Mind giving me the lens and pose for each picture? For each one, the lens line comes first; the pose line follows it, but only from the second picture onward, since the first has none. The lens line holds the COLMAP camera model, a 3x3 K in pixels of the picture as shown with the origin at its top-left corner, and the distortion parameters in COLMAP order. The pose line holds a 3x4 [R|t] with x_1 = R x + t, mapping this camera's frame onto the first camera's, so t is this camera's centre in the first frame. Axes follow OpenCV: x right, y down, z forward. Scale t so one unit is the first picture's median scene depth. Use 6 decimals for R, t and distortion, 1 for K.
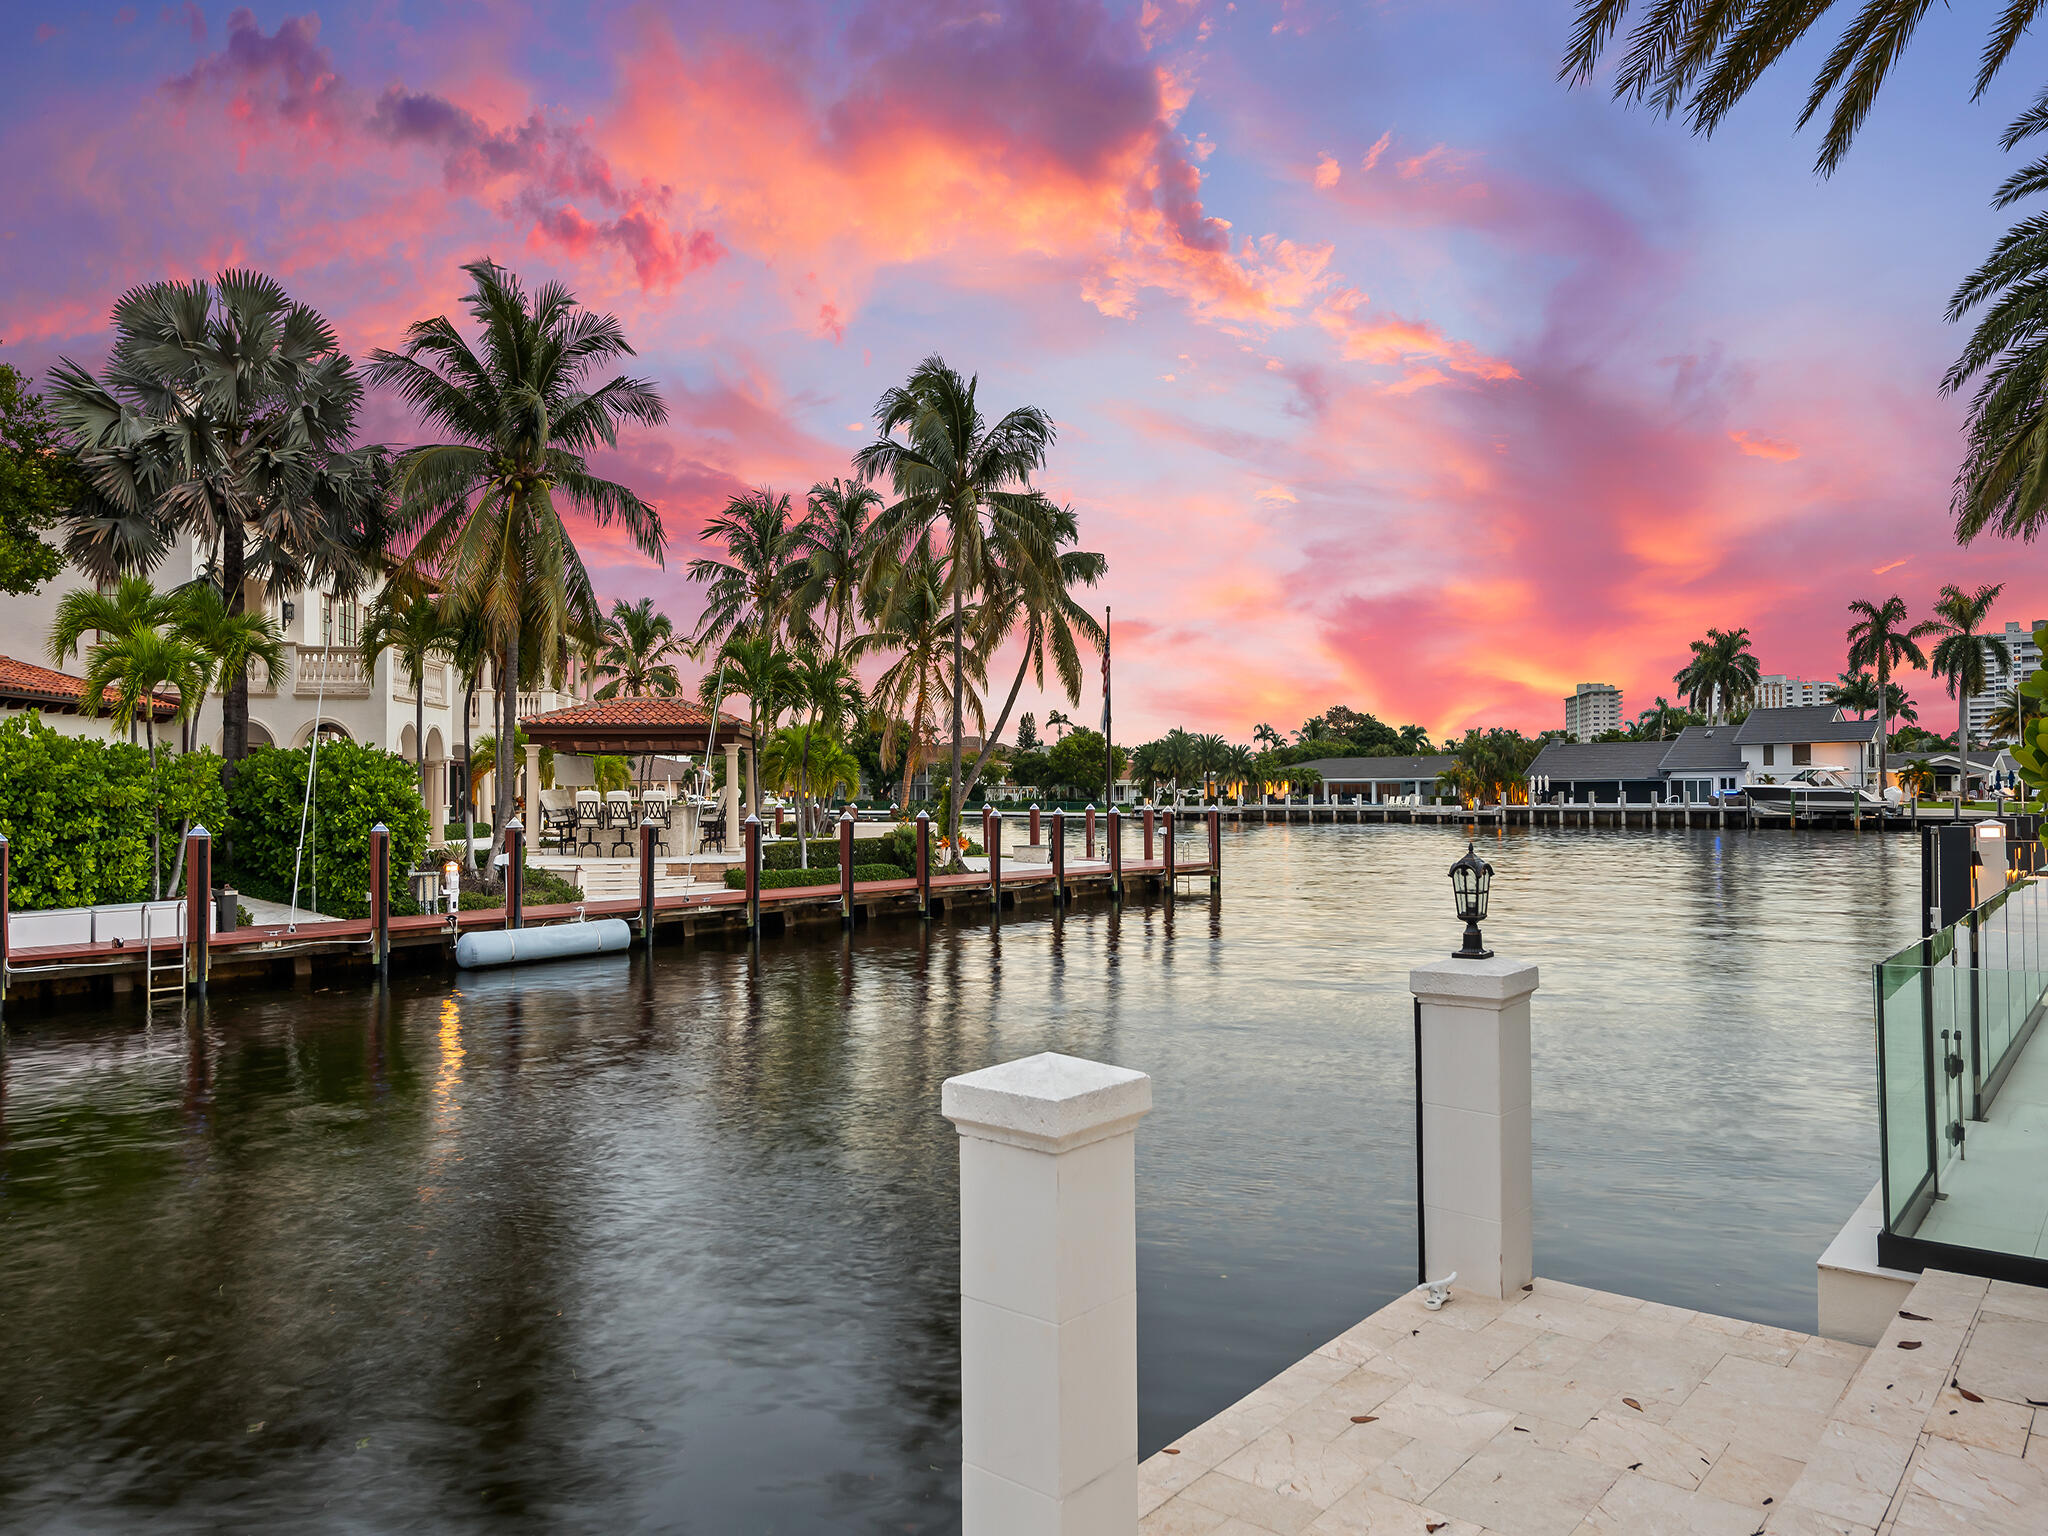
lens RADIAL K [[1350.6, 0, 1024.0], [0, 1350.6, 768.0], [0, 0, 1]] dist [0.023066, -0.001038]
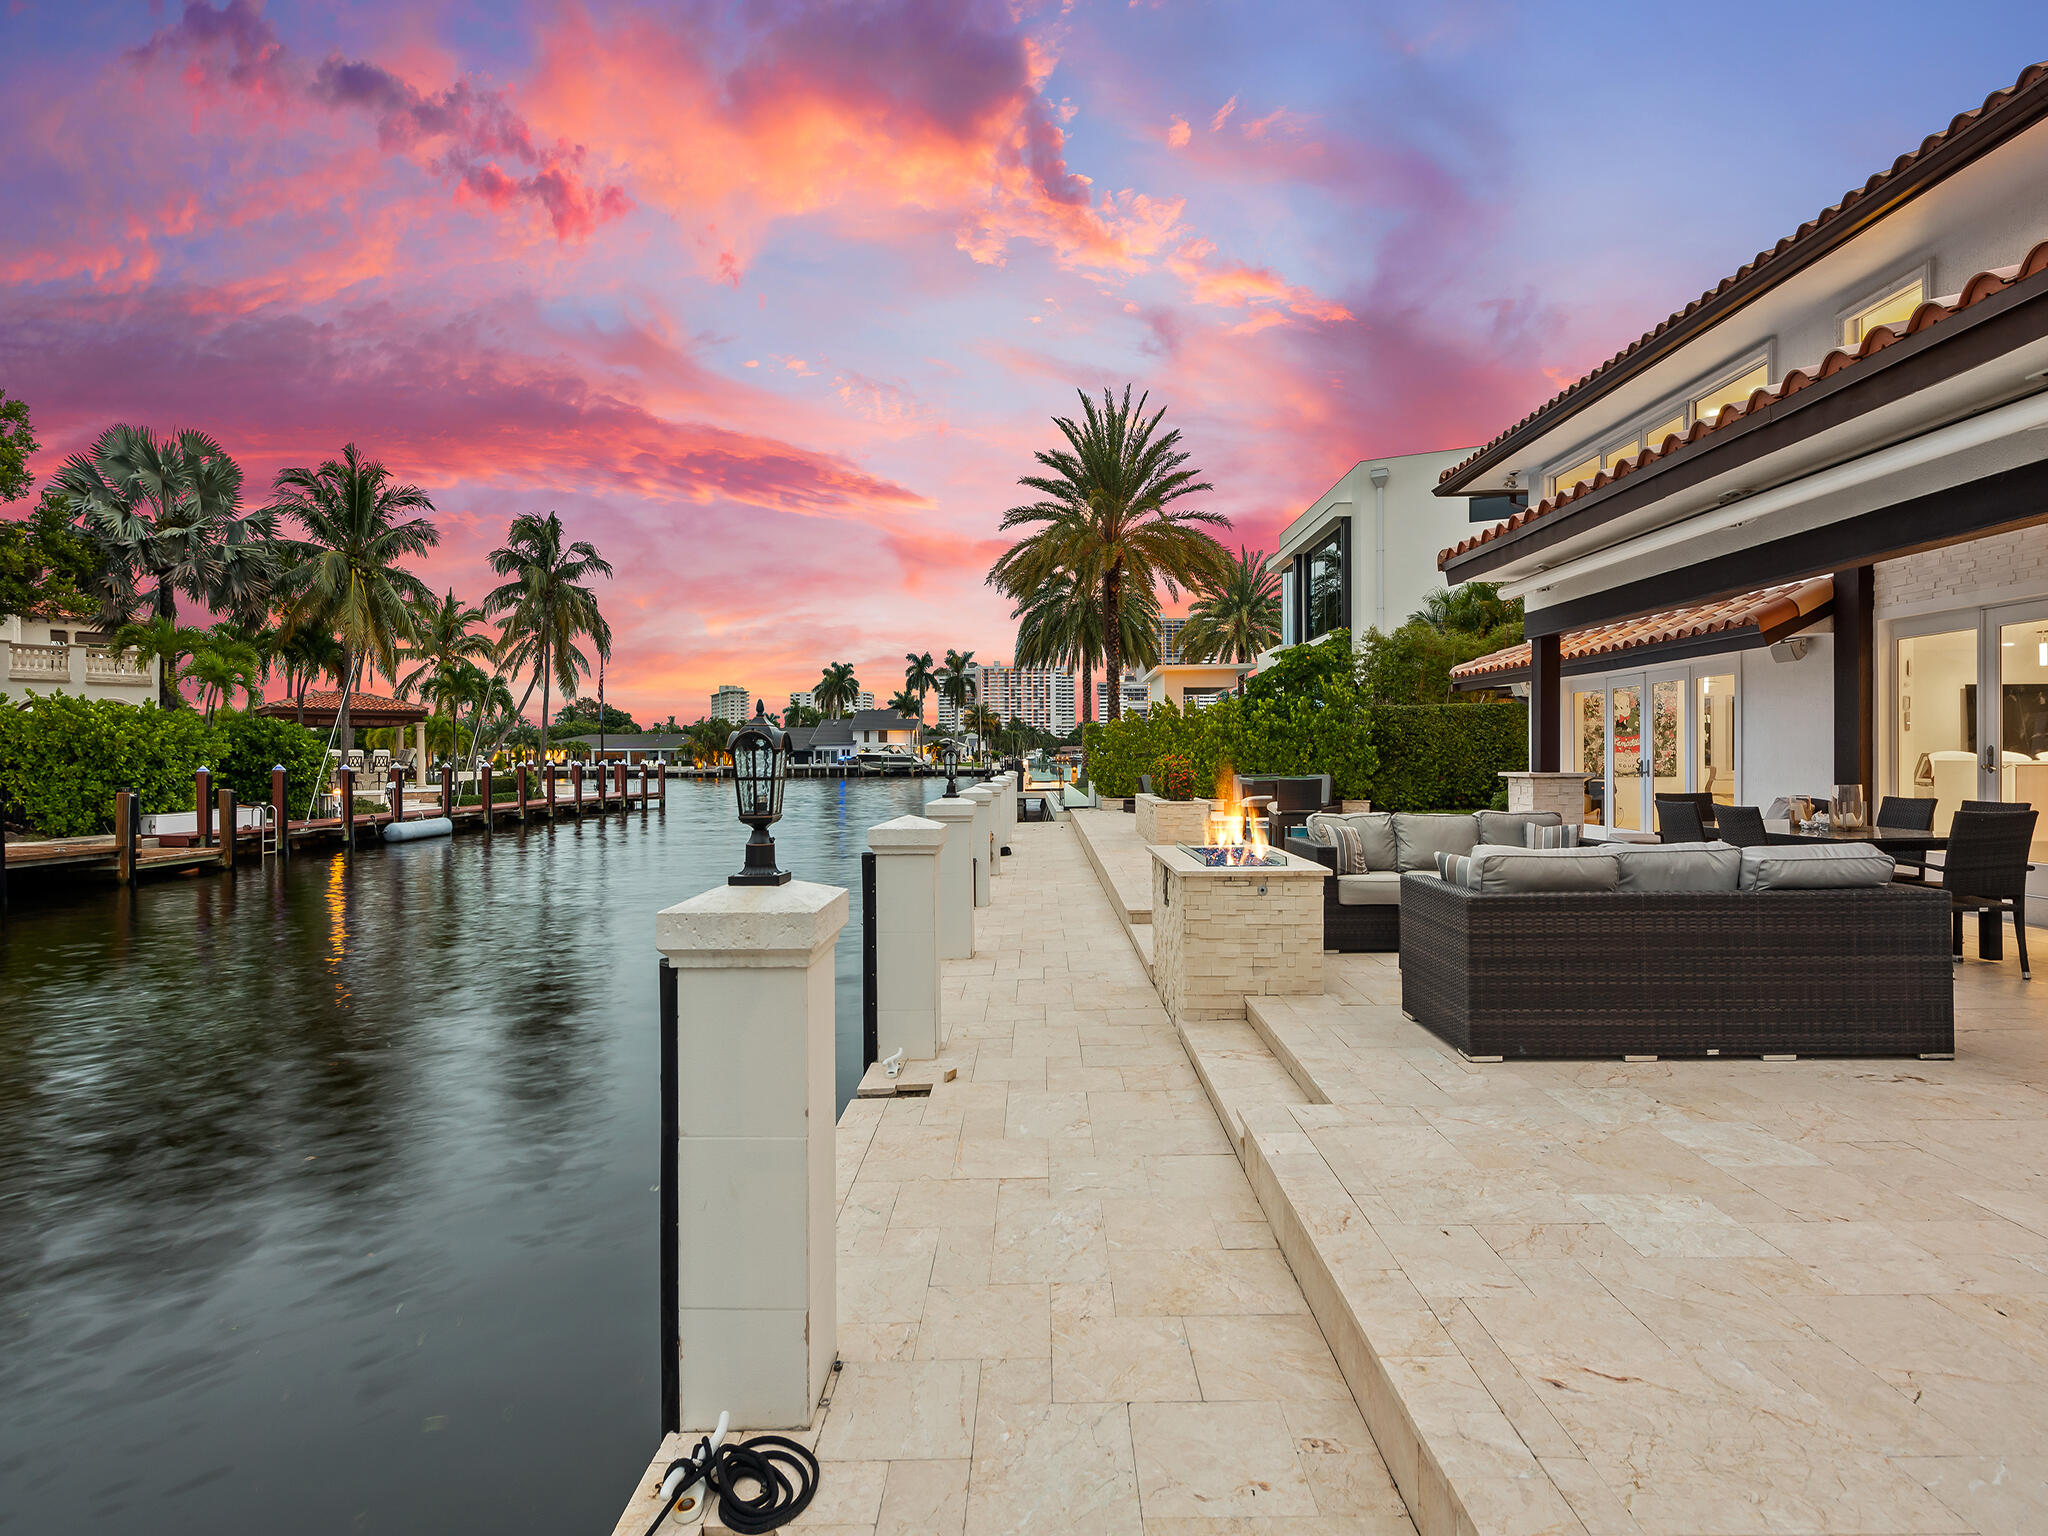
lens RADIAL K [[983.7, 0, 1017.7], [0, 983.7, 759.6], [0, 0, 1]] dist [-0.000601, -0.001537]
pose [[0.770391, -0.001328, 0.637570, -0.115814], [-0.009460, 0.999864, 0.013514, 0.001359], [-0.637501, -0.016442, 0.770274, -0.113847]]
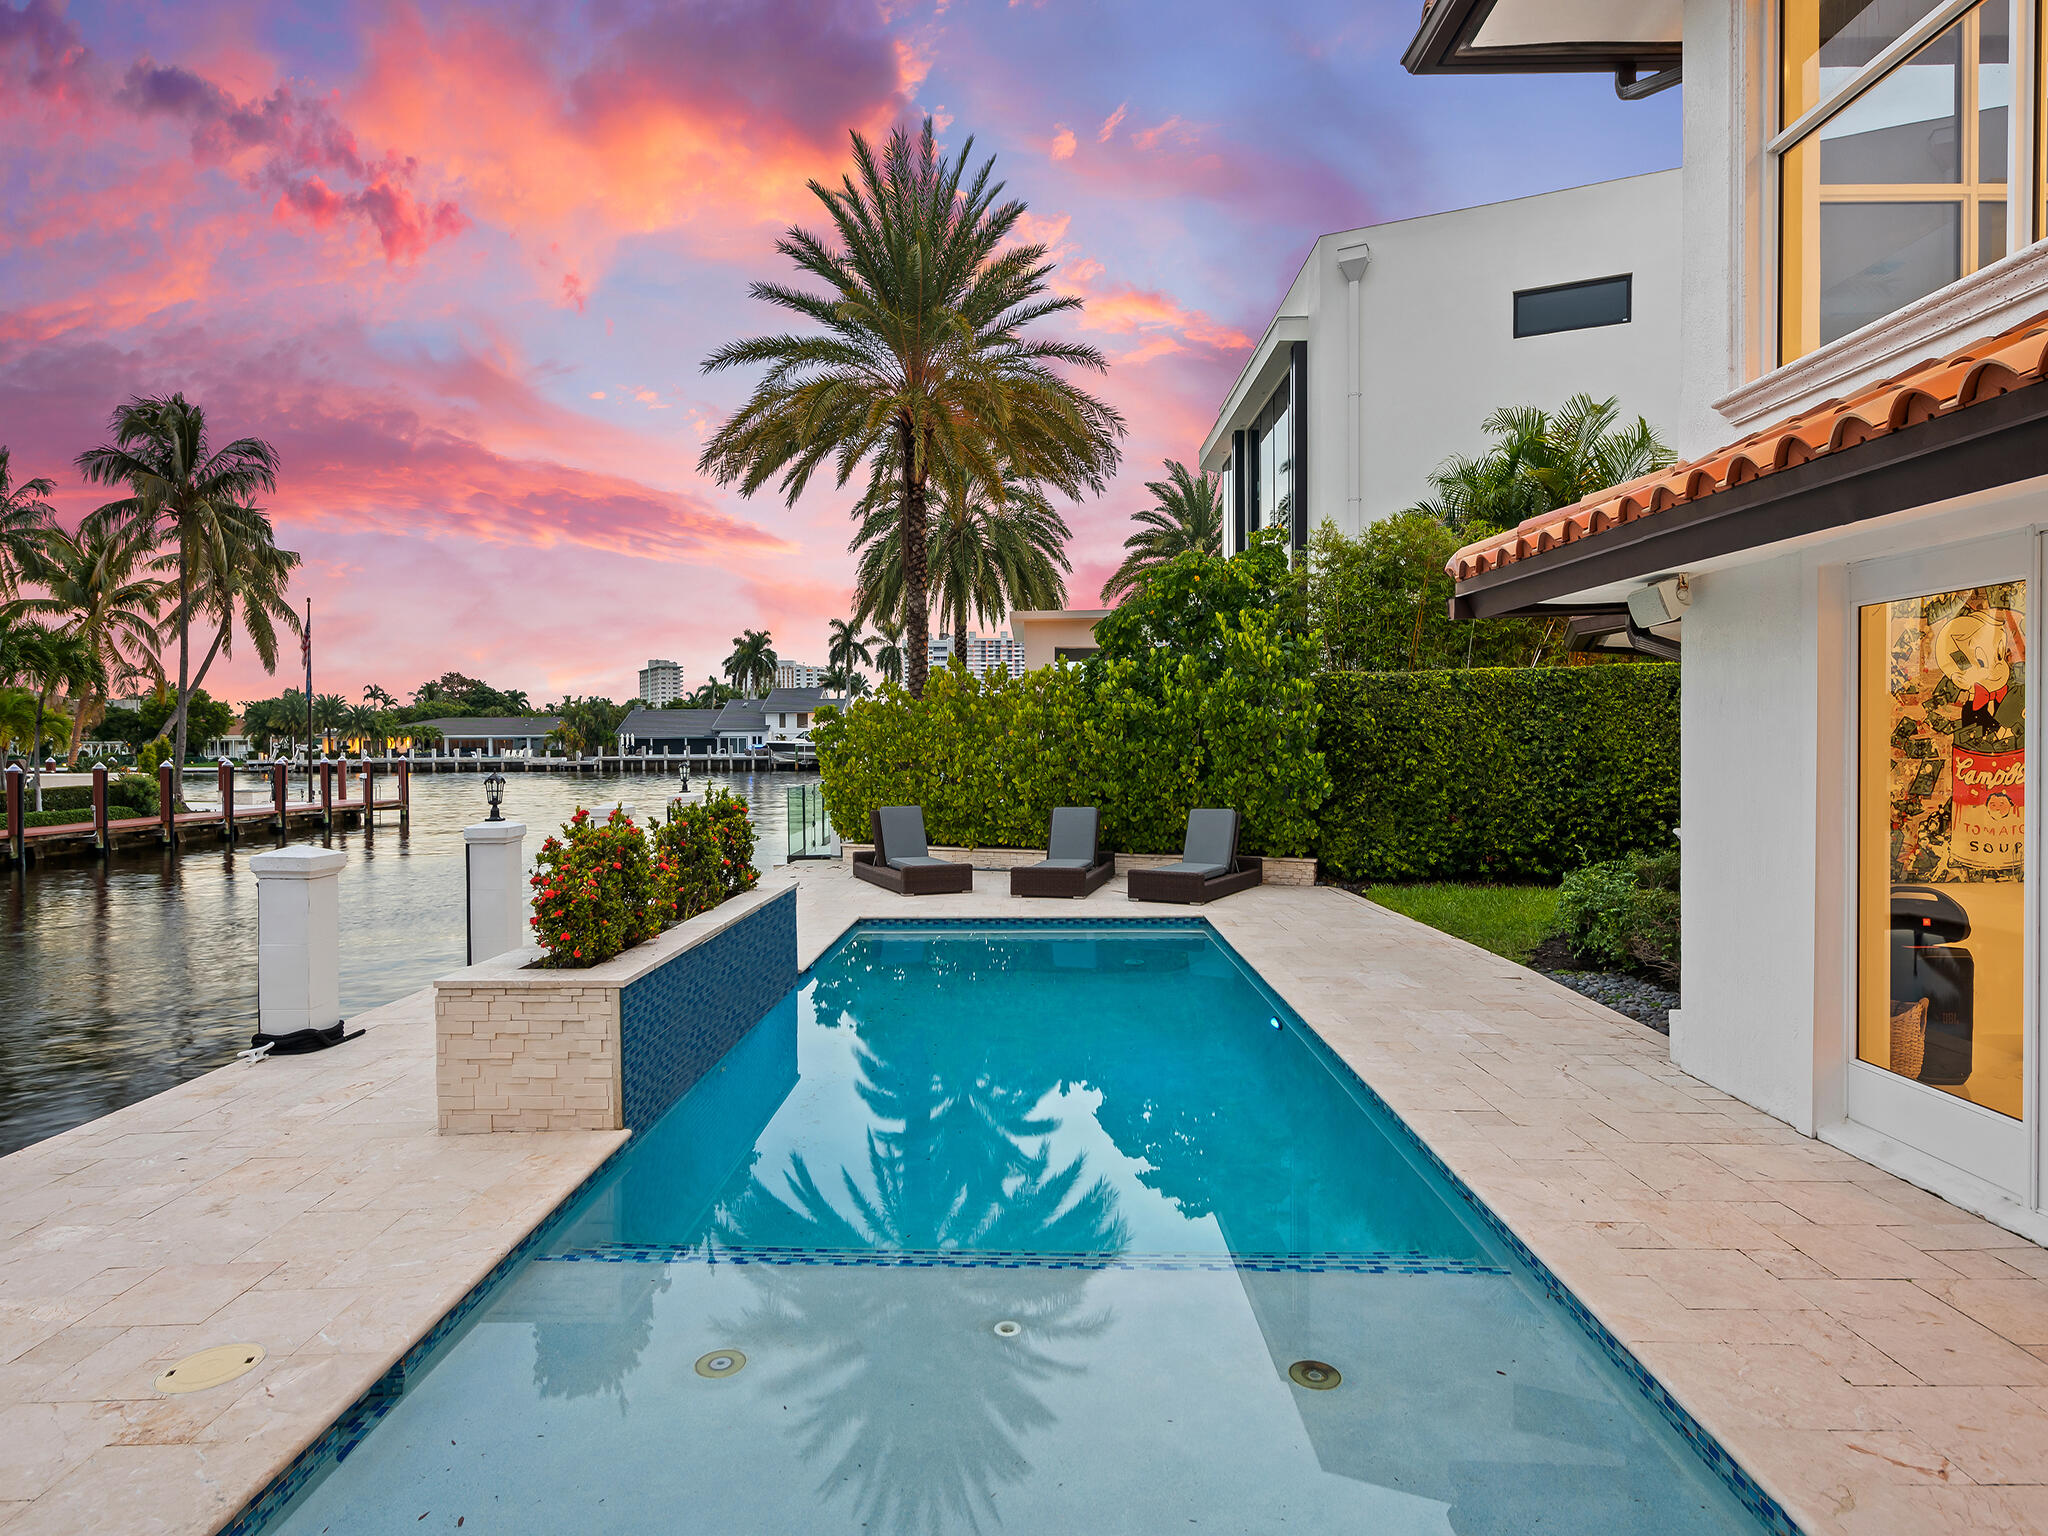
lens RADIAL K [[1130.8, 0, 1016.3], [0, 1130.8, 755.8], [0, 0, 1]] dist [0.004729, -0.000648]
pose [[0.762947, -0.006603, 0.646428, -0.040276], [-0.010022, 0.999707, 0.022040, -0.001002], [-0.646384, -0.023293, 0.762657, -0.078328]]
